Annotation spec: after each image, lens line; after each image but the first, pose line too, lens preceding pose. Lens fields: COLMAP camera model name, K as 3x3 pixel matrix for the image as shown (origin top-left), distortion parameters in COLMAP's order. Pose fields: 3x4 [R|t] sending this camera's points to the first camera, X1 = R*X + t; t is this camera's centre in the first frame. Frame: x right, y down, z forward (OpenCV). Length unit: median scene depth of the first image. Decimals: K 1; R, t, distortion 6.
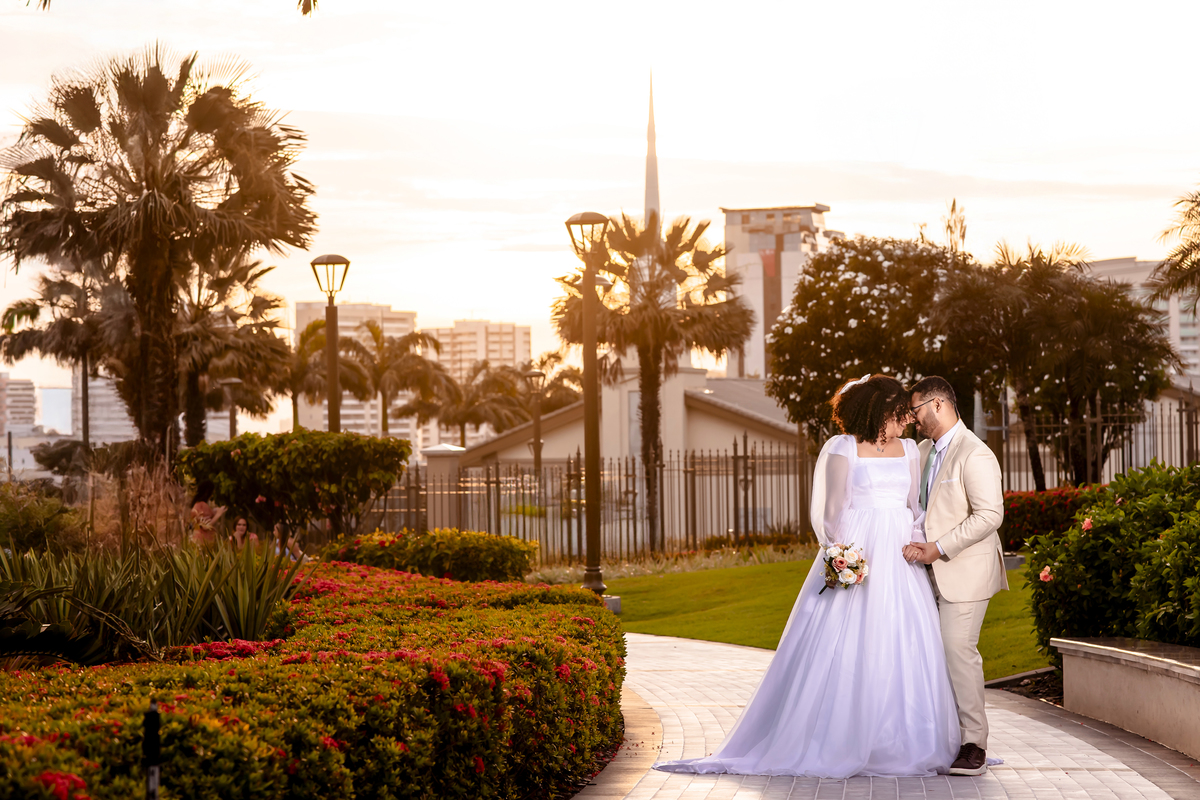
lens RADIAL K [[3345.9, 0, 600.0], [0, 3345.9, 400.0], [0, 0, 1]] dist [-0.001782, -0.161046]
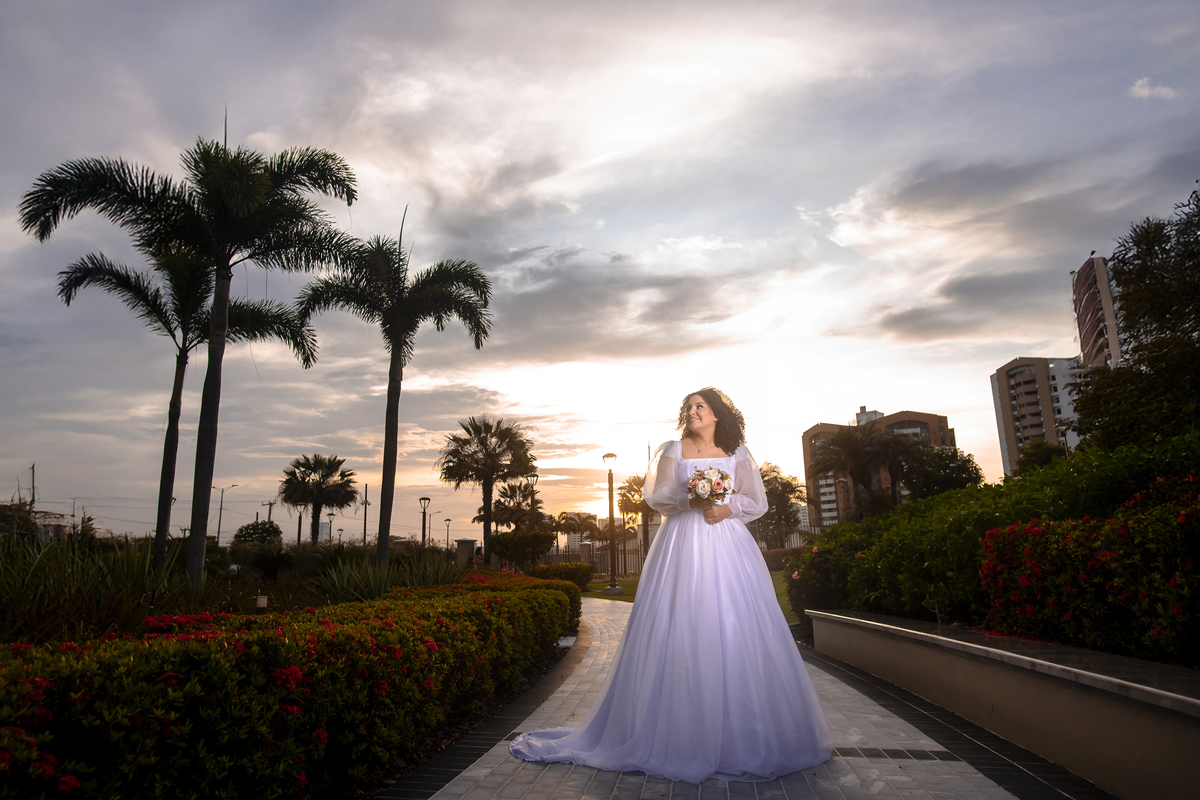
lens RADIAL K [[636.6, 0, 600.0], [0, 636.6, 400.0], [0, 0, 1]] dist [-0.039799, 0.000266]
pose [[0.995970, -0.016270, -0.088196, 0.033479], [-0.004326, 0.973548, -0.228441, 0.023703], [0.089580, 0.227902, 0.969555, 0.385827]]
